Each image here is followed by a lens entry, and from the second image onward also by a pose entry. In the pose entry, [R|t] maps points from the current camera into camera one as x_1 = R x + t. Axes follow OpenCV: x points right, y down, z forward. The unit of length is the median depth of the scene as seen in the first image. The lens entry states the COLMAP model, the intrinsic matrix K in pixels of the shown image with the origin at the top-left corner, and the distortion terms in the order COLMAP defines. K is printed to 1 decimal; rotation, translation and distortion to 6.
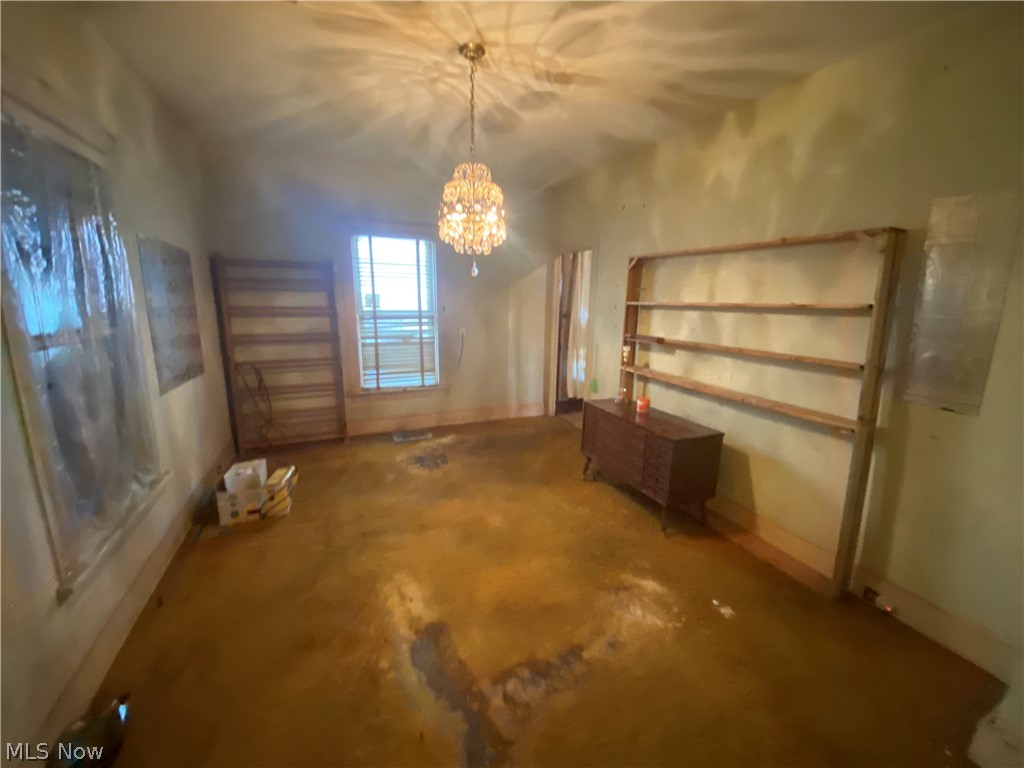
lens RADIAL K [[413.4, 0, 504.7], [0, 413.4, 385.2], [0, 0, 1]] dist [-0.000087, -0.000060]
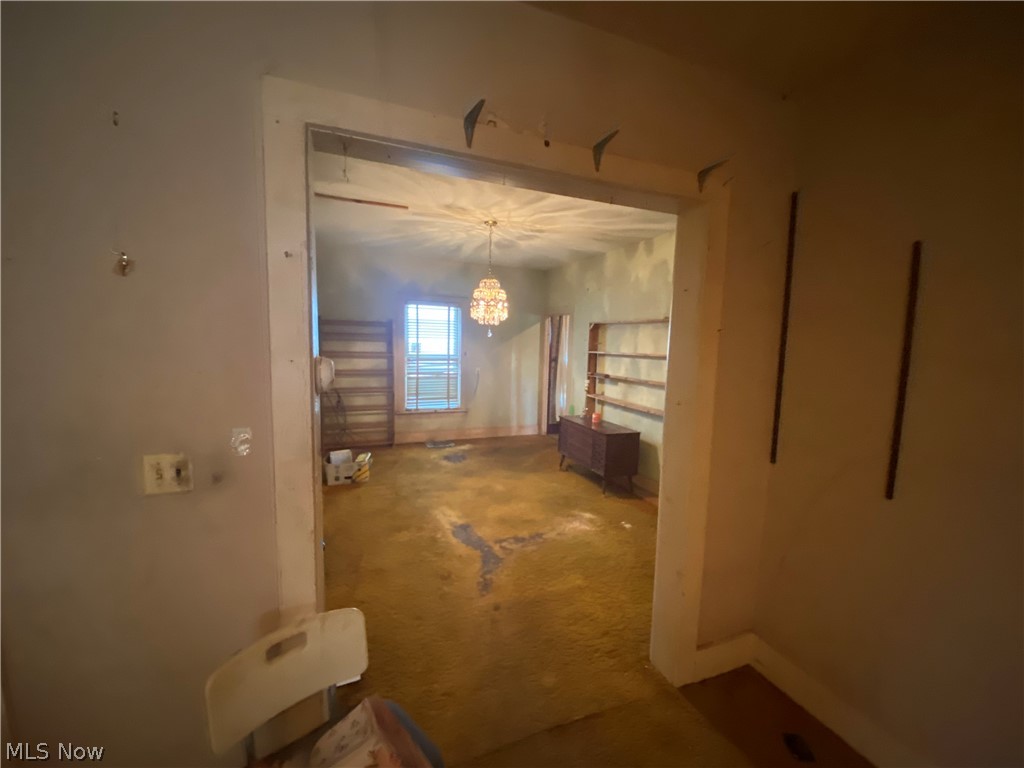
lens RADIAL K [[410.9, 0, 492.0], [0, 410.9, 376.3], [0, 0, 1]] dist [0.000016, -0.000014]
pose [[0.998545, 0.014680, -0.051881, 0.026426], [-0.021009, 0.992107, -0.123622, 0.097735], [0.049656, 0.124532, 0.990972, -0.584344]]
